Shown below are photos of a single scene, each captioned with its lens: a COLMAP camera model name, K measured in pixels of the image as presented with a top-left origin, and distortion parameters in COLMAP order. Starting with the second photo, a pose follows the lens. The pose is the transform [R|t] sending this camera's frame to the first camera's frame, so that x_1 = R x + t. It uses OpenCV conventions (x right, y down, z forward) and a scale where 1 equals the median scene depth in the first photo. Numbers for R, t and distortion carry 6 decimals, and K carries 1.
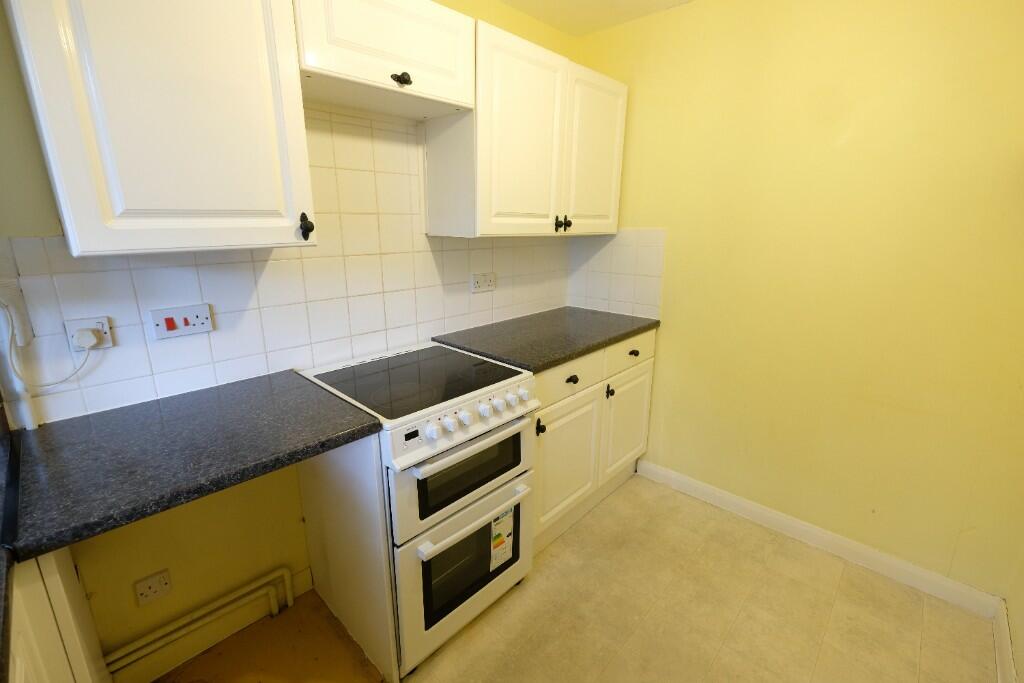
lens RADIAL K [[448.5, 0, 510.6], [0, 448.5, 335.2], [0, 0, 1]] dist [-0.000596, 0.000006]
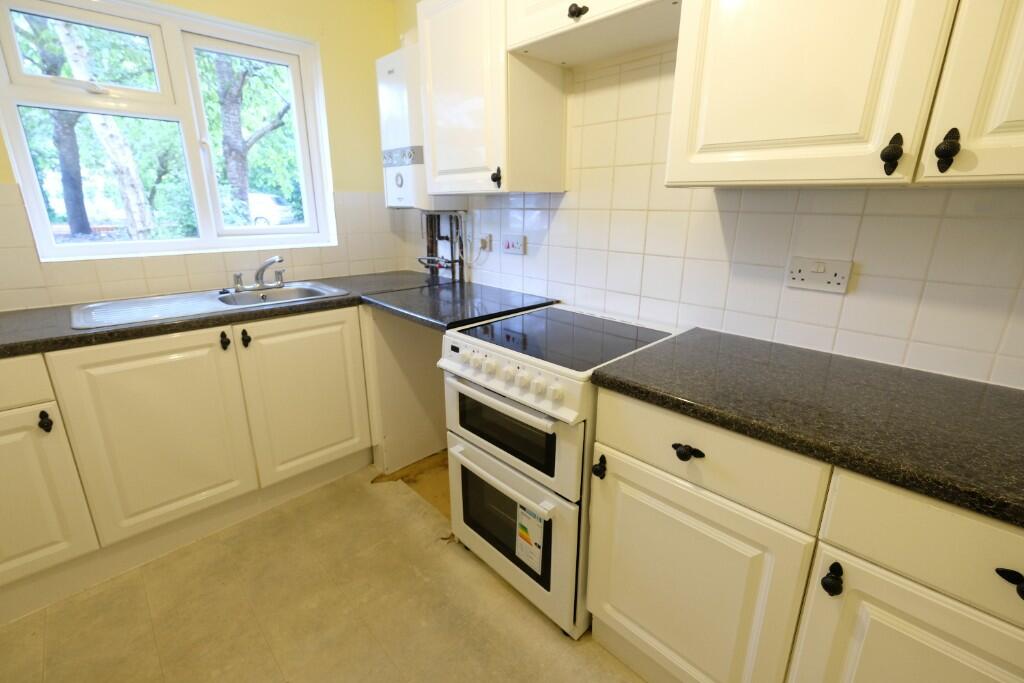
lens RADIAL K [[448.5, 0, 510.6], [0, 448.5, 335.2], [0, 0, 1]] dist [-0.000596, 0.000006]
pose [[-0.047142, 0.280768, -0.958617, 0.723871], [-0.251667, 0.925387, 0.283411, -0.150947], [0.966665, 0.254613, 0.027035, 0.862966]]
